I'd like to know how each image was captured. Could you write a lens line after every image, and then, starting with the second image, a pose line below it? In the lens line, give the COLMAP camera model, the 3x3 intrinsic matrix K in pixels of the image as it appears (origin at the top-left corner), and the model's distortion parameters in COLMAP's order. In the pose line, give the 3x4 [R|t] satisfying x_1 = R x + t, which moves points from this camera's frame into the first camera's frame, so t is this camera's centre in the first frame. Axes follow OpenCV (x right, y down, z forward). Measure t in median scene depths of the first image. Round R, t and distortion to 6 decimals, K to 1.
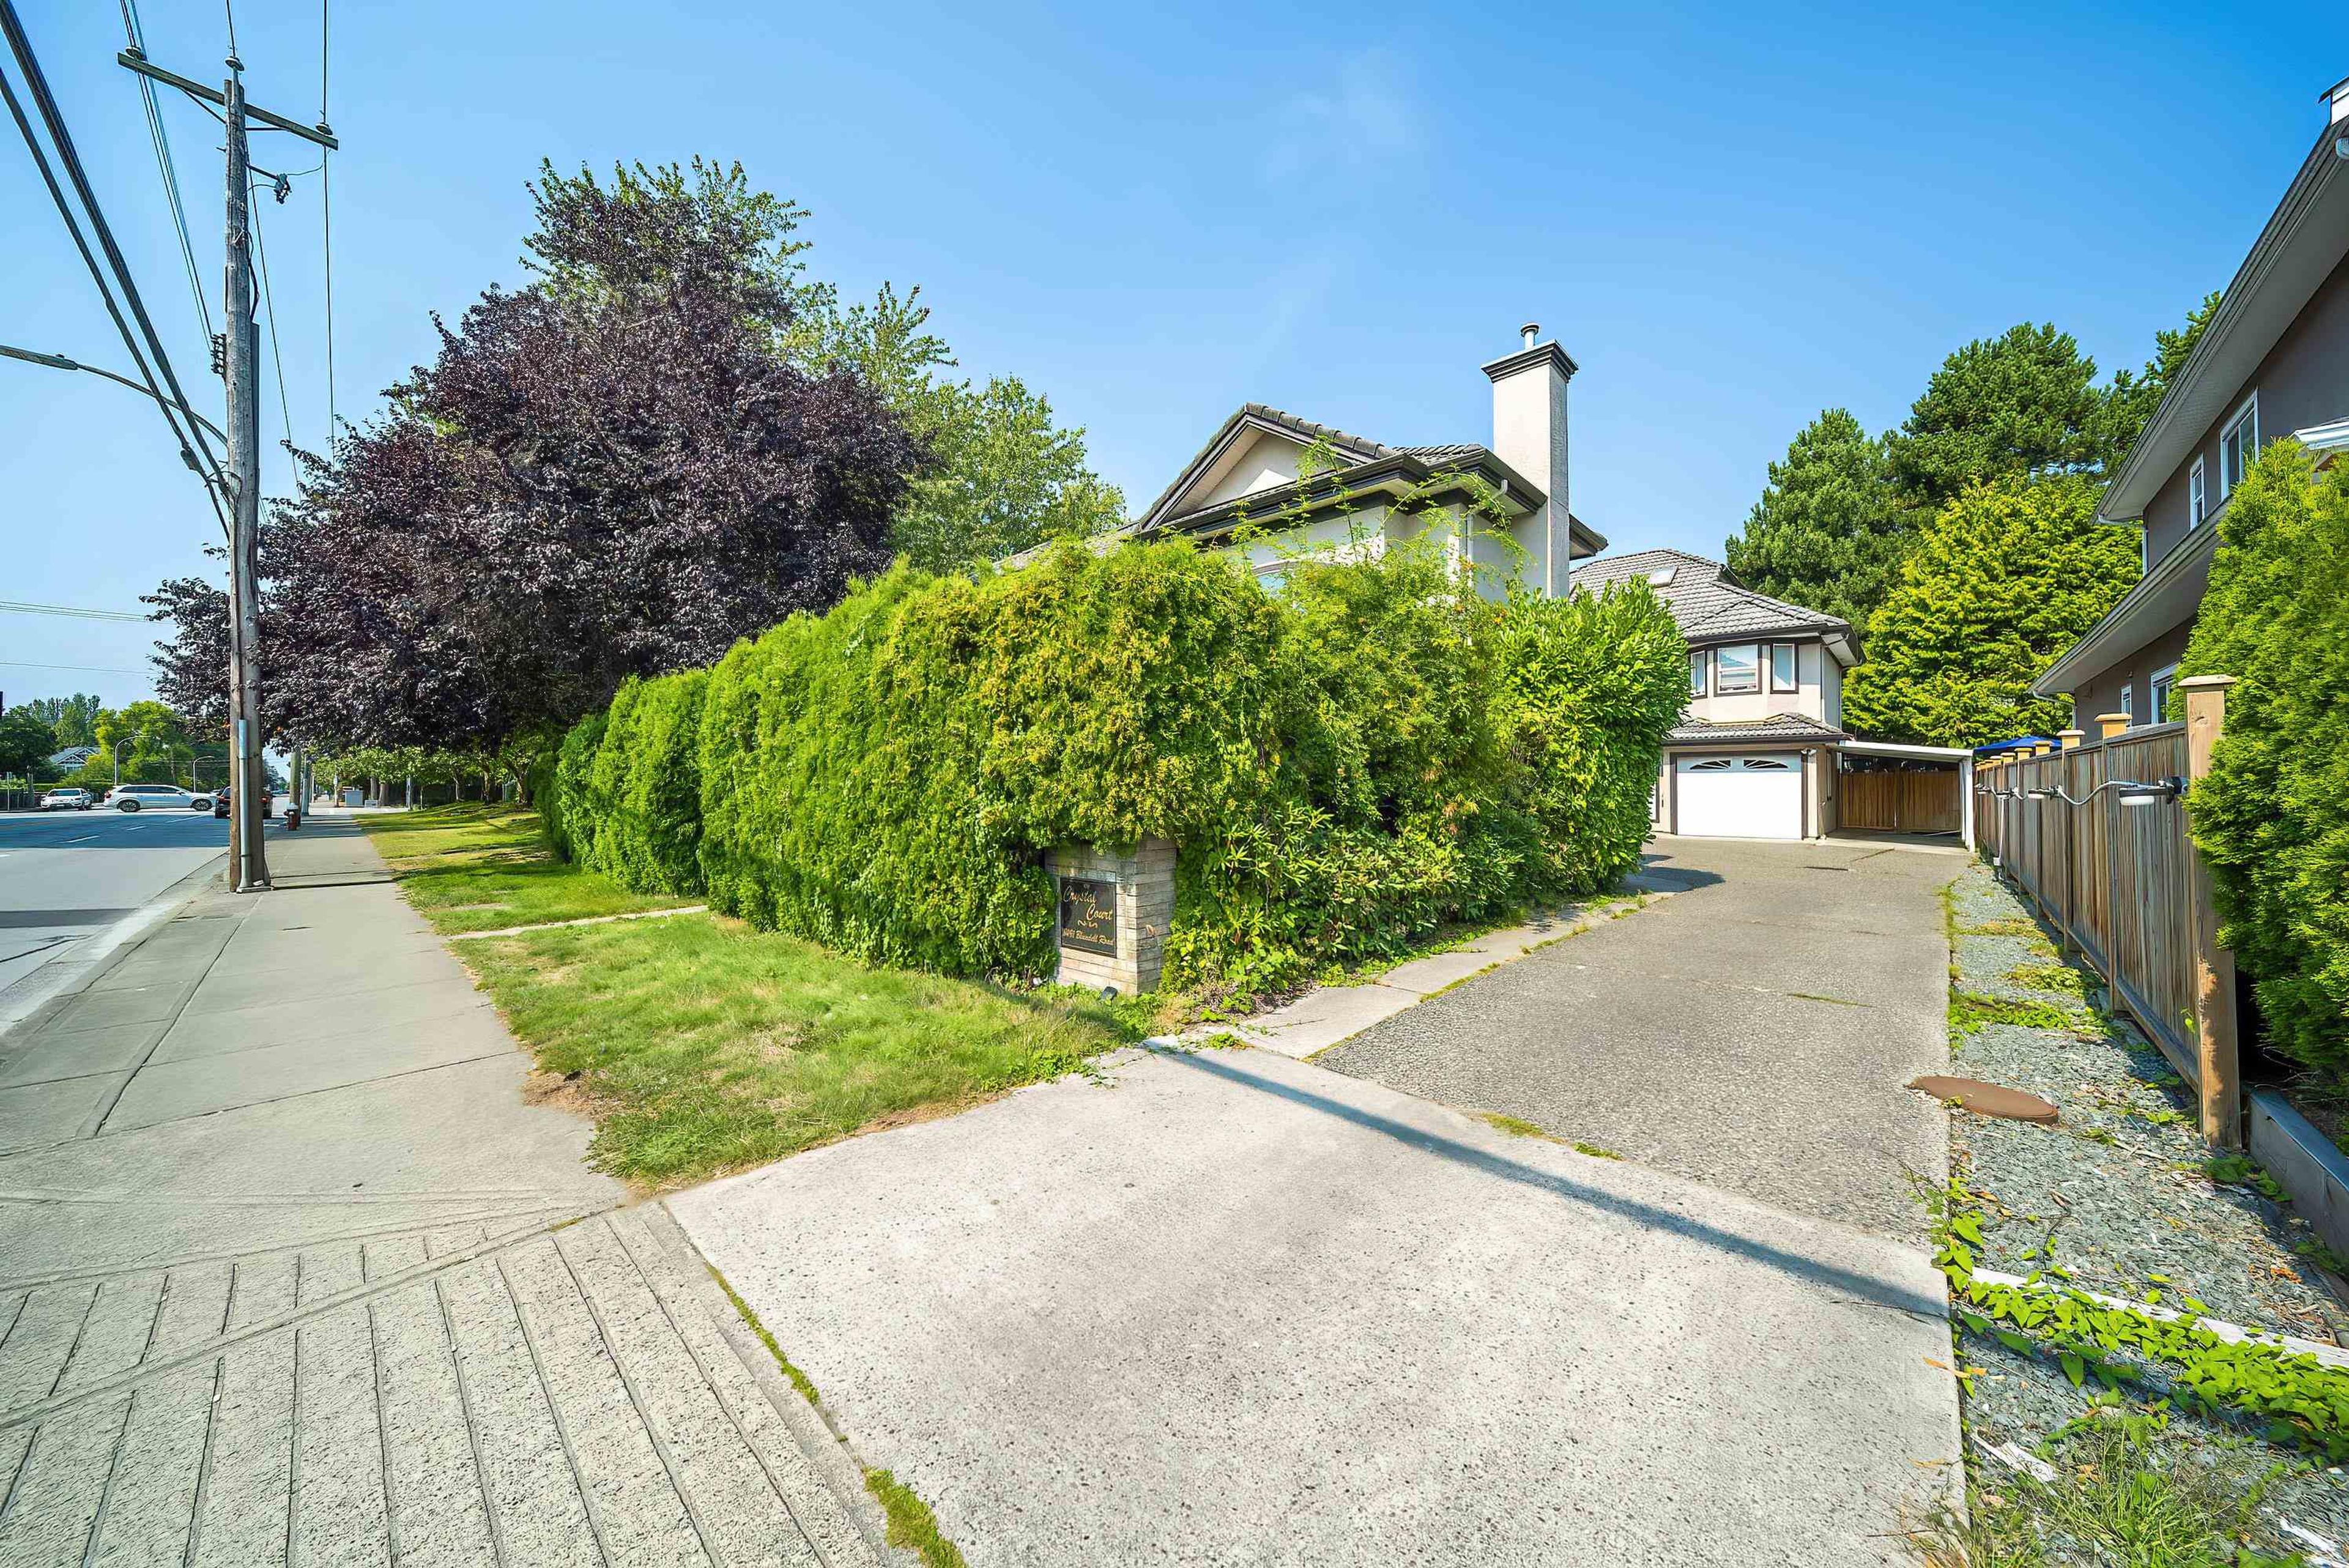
lens RADIAL K [[825.9, 0, 1183.1], [0, 825.9, 782.2], [0, 0, 1]] dist [-0.001501, -0.001393]
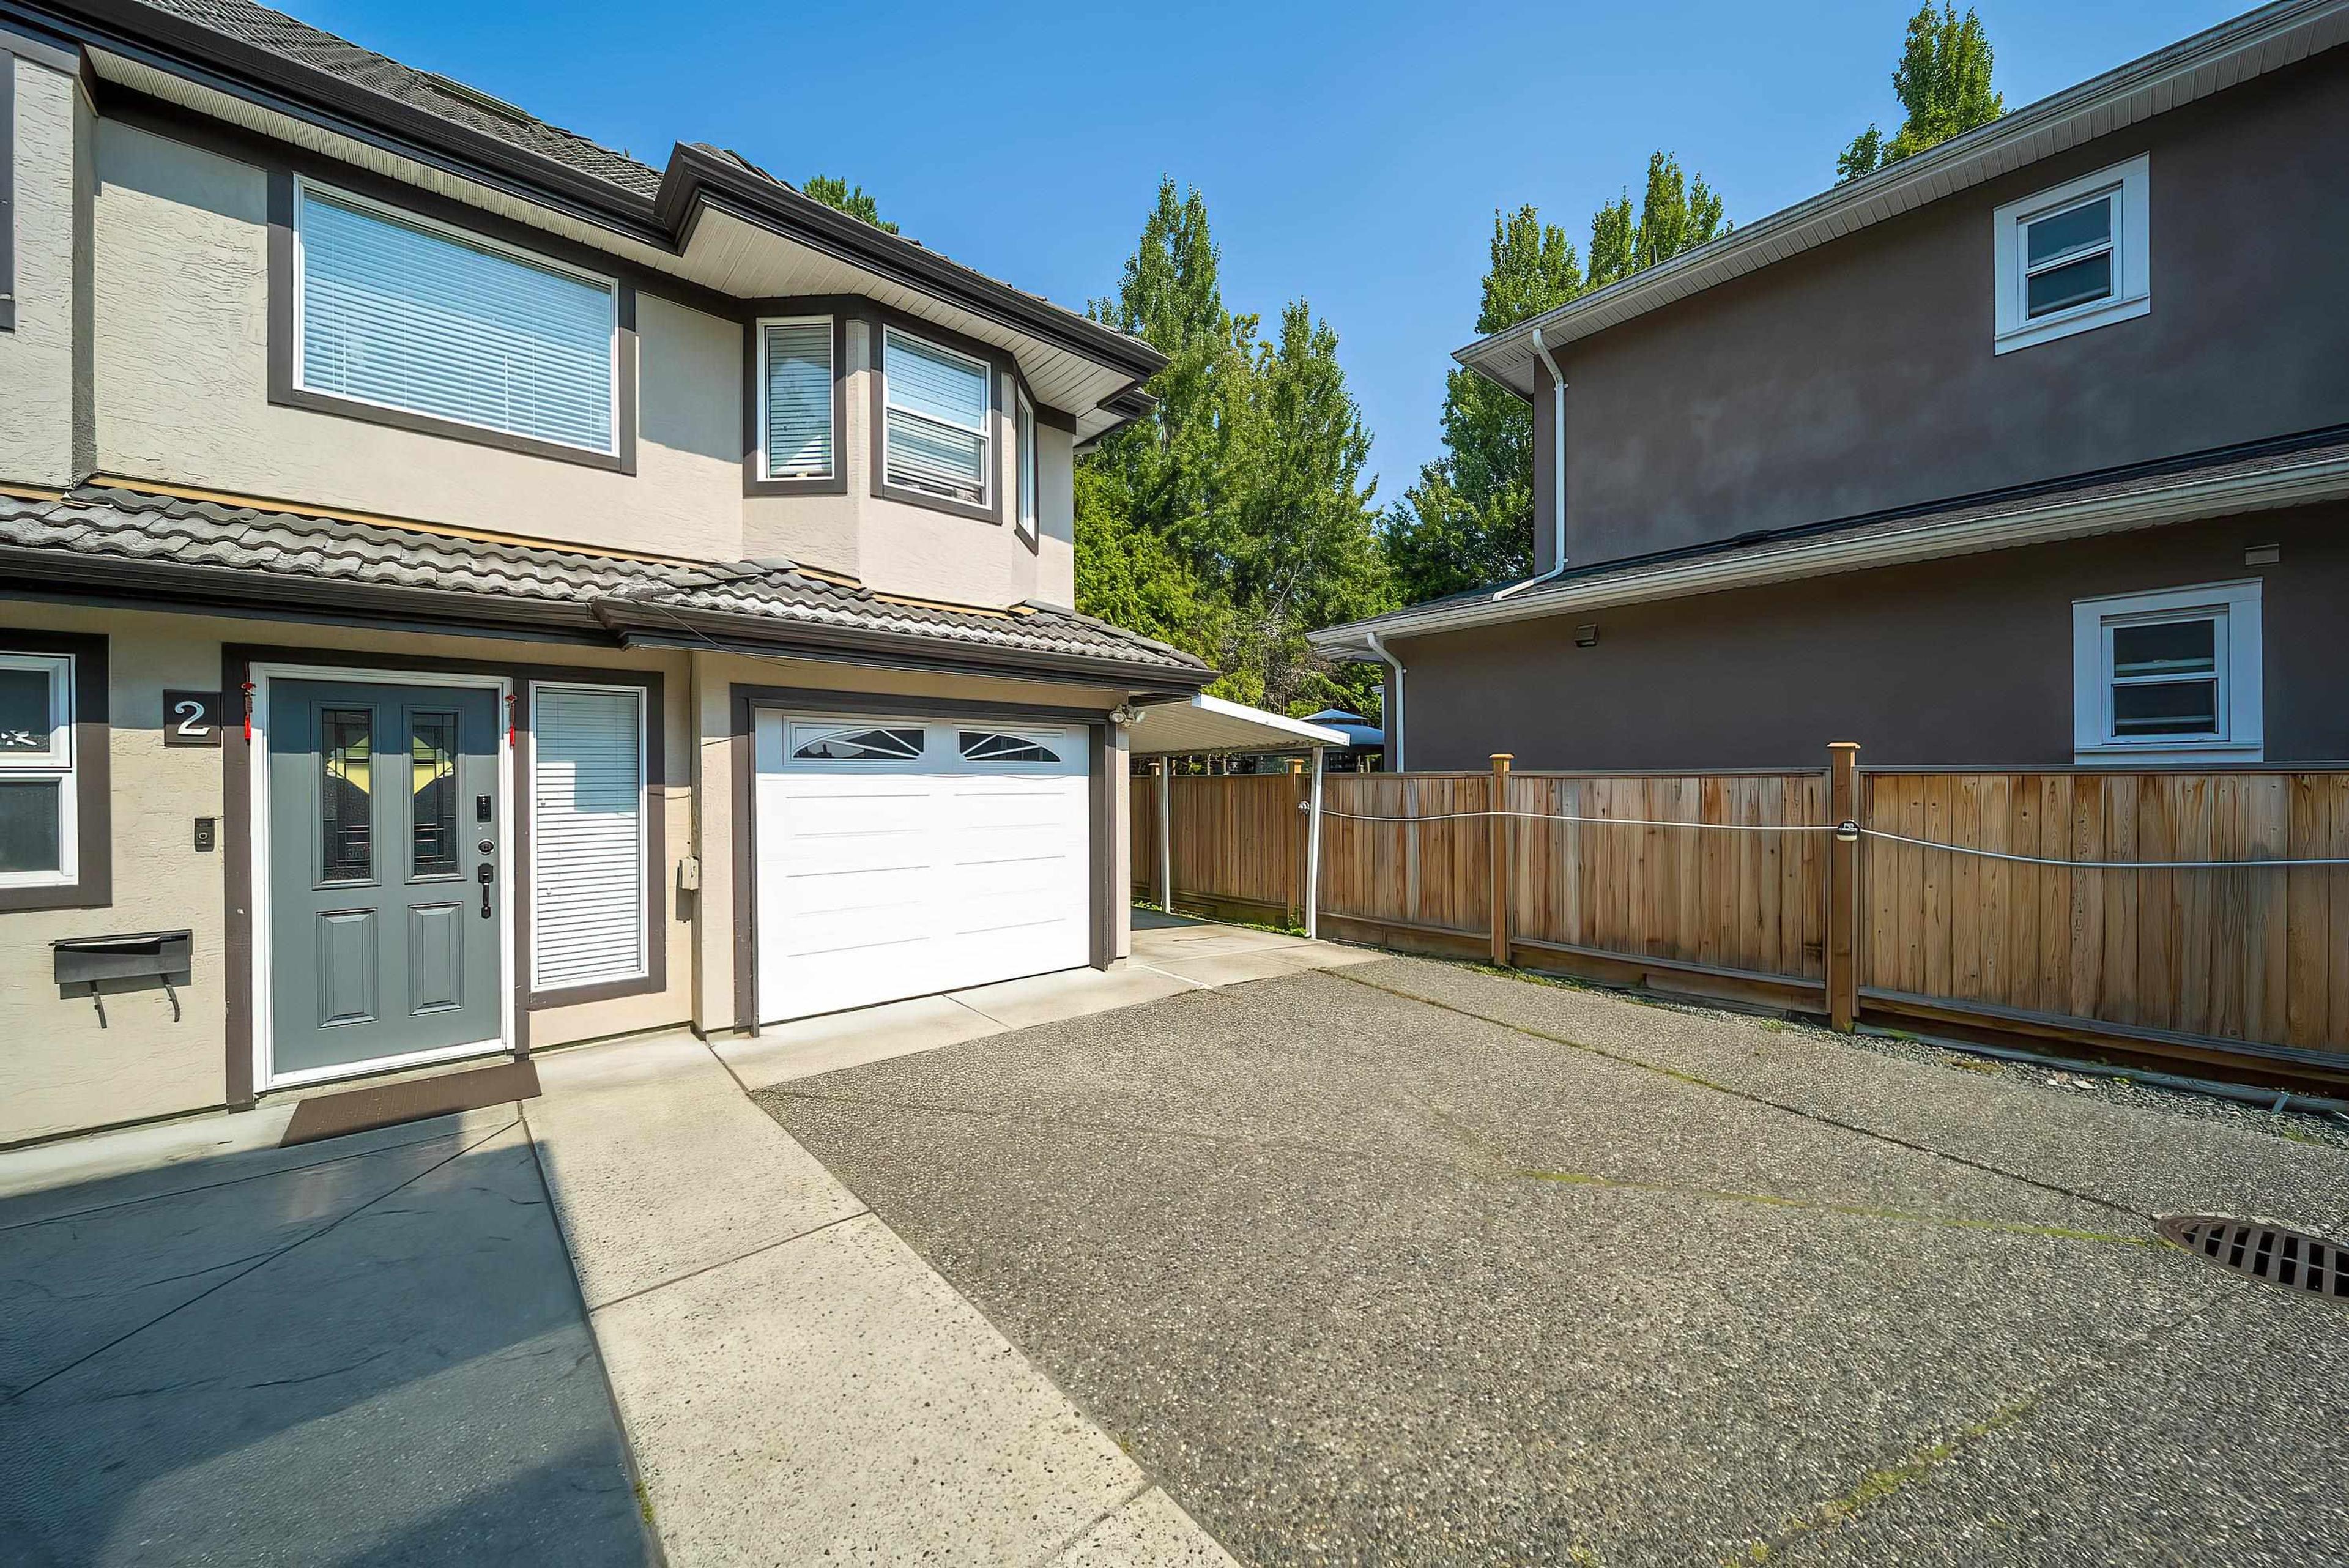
lens RADIAL K [[825.9, 0, 1185.4], [0, 825.9, 784.3], [0, 0, 1]] dist [-0.001501, -0.001393]
pose [[0.105542, 0.000148, 0.994415, 0.332542], [0.000000, 1.000000, -0.000149, -0.006232], [-0.994415, 0.000015, 0.105542, 0.758357]]
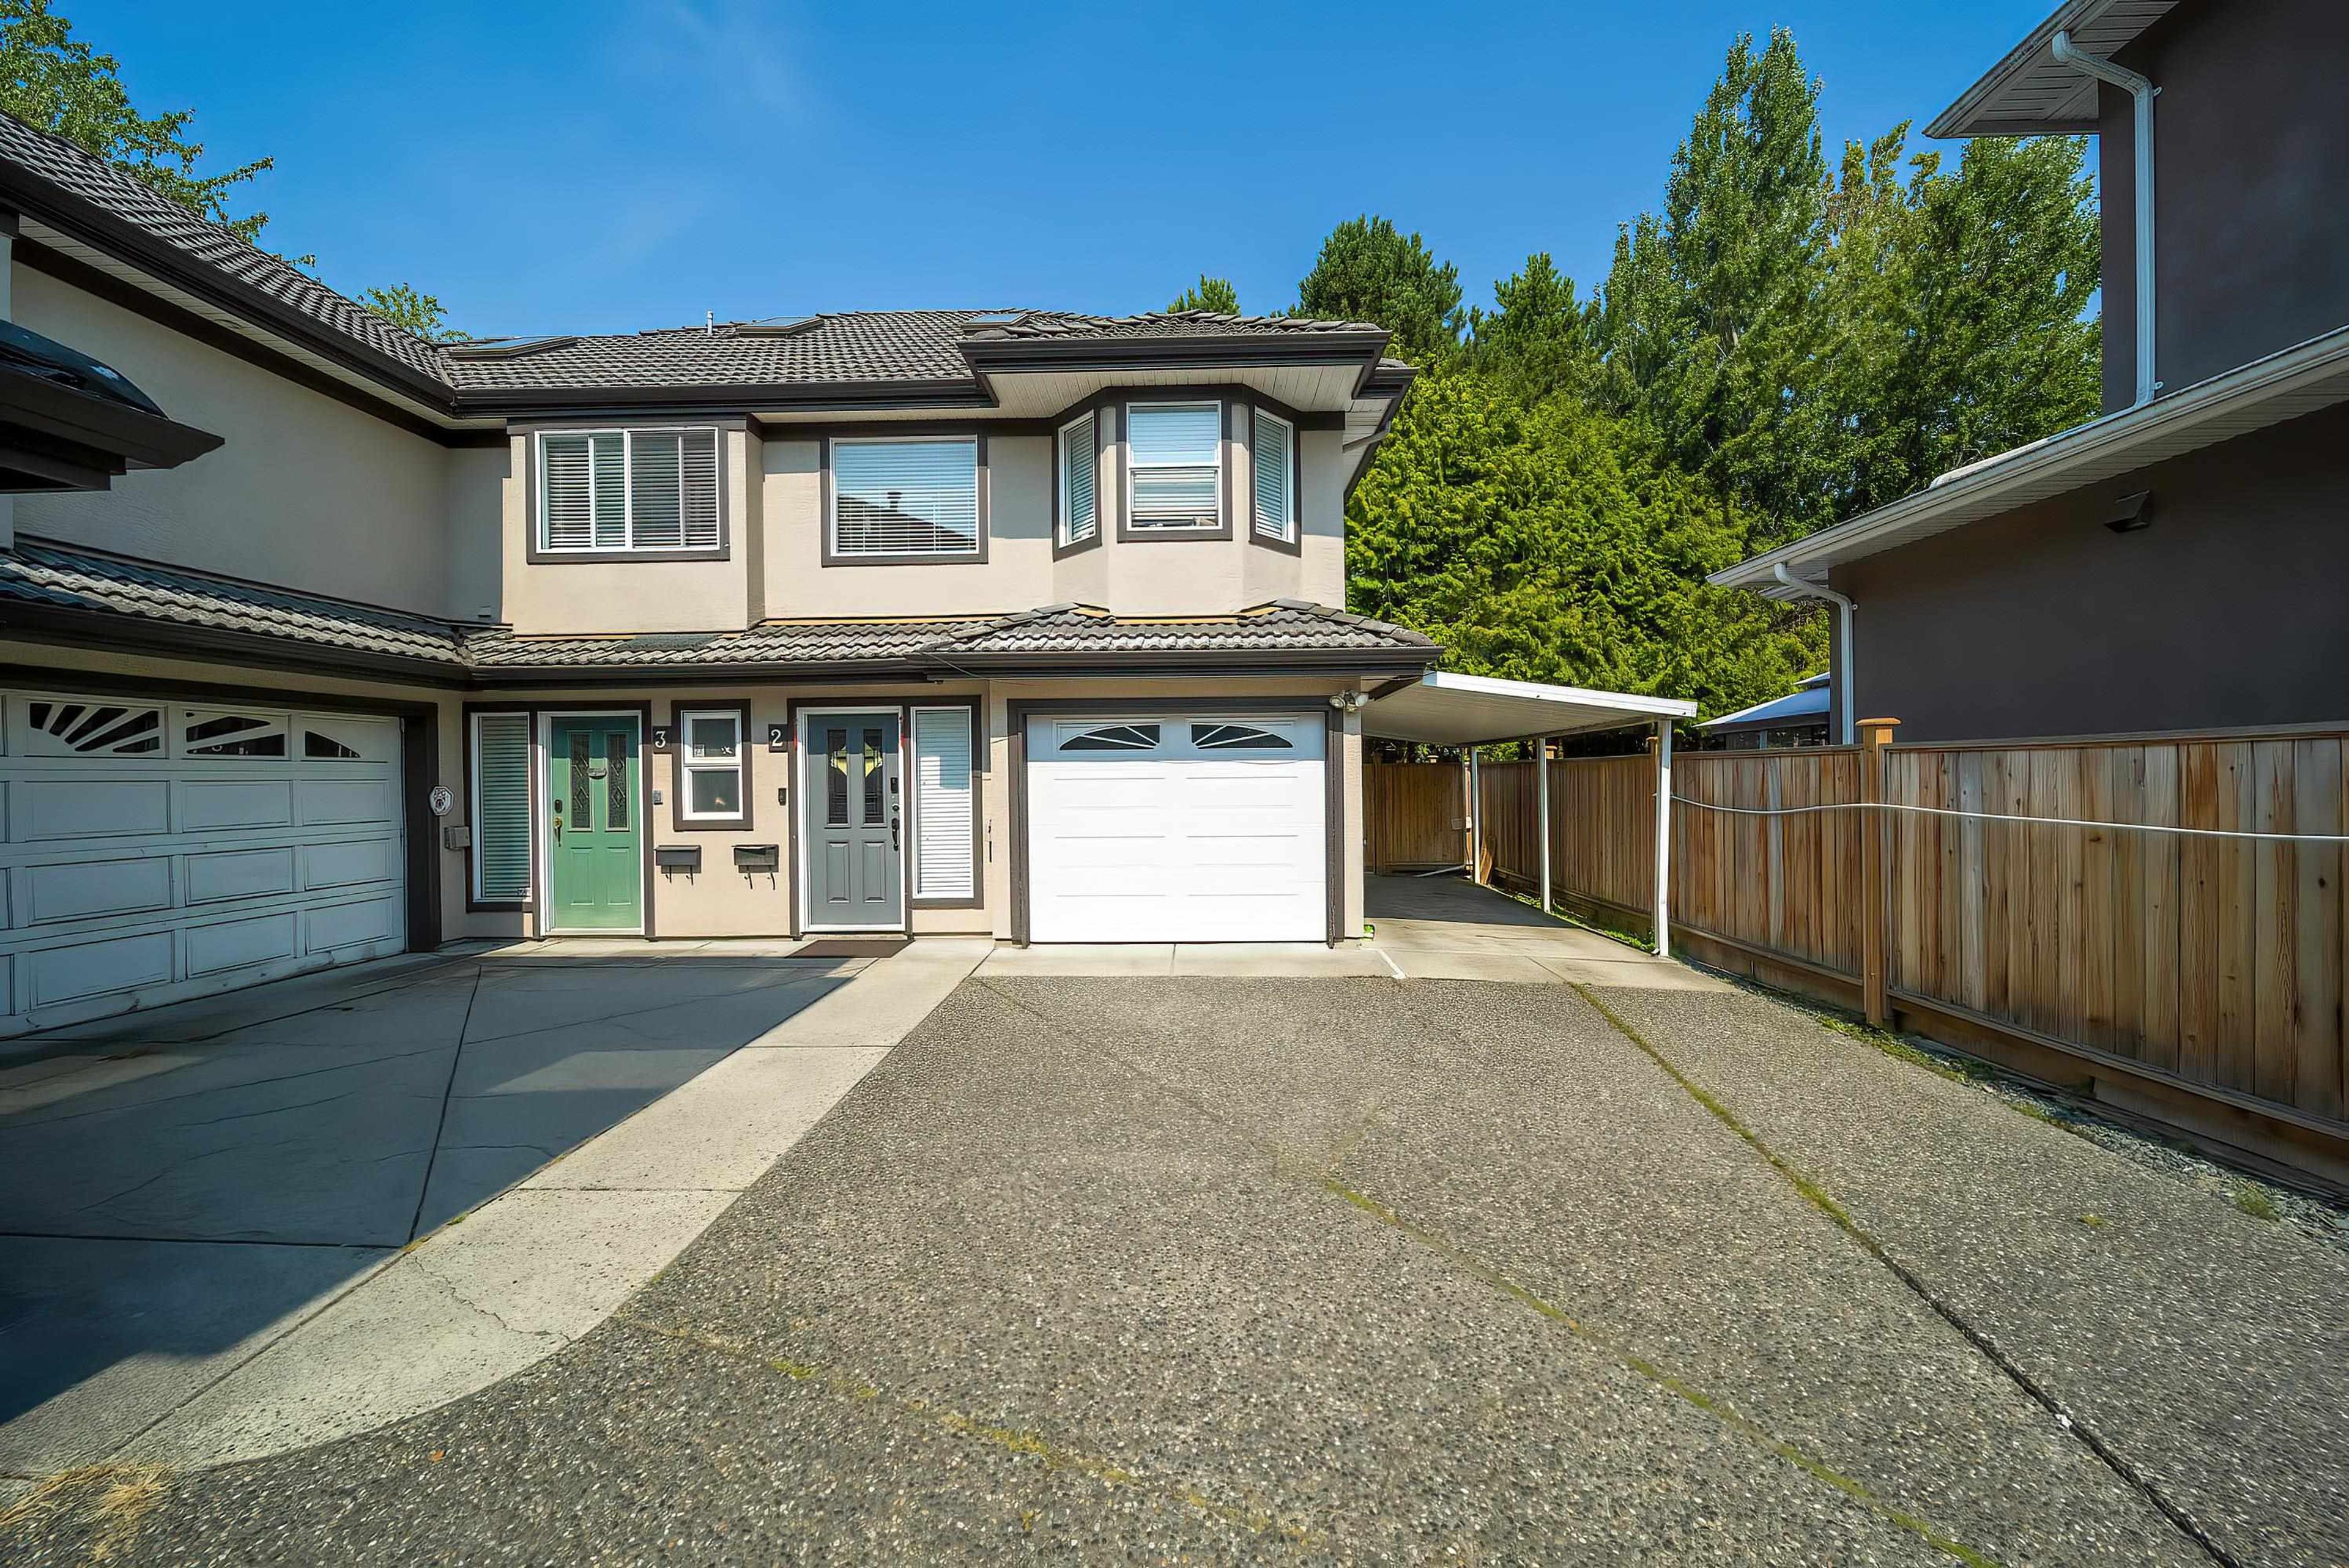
lens RADIAL K [[825.9, 0, 1181.5], [0, 825.9, 785.7], [0, 0, 1]] dist [-0.001501, -0.001393]
pose [[0.755182, -0.010647, 0.655428, 0.378868], [0.004643, 0.999930, 0.010894, -0.003528], [-0.655498, -0.005184, 0.755179, 0.627798]]
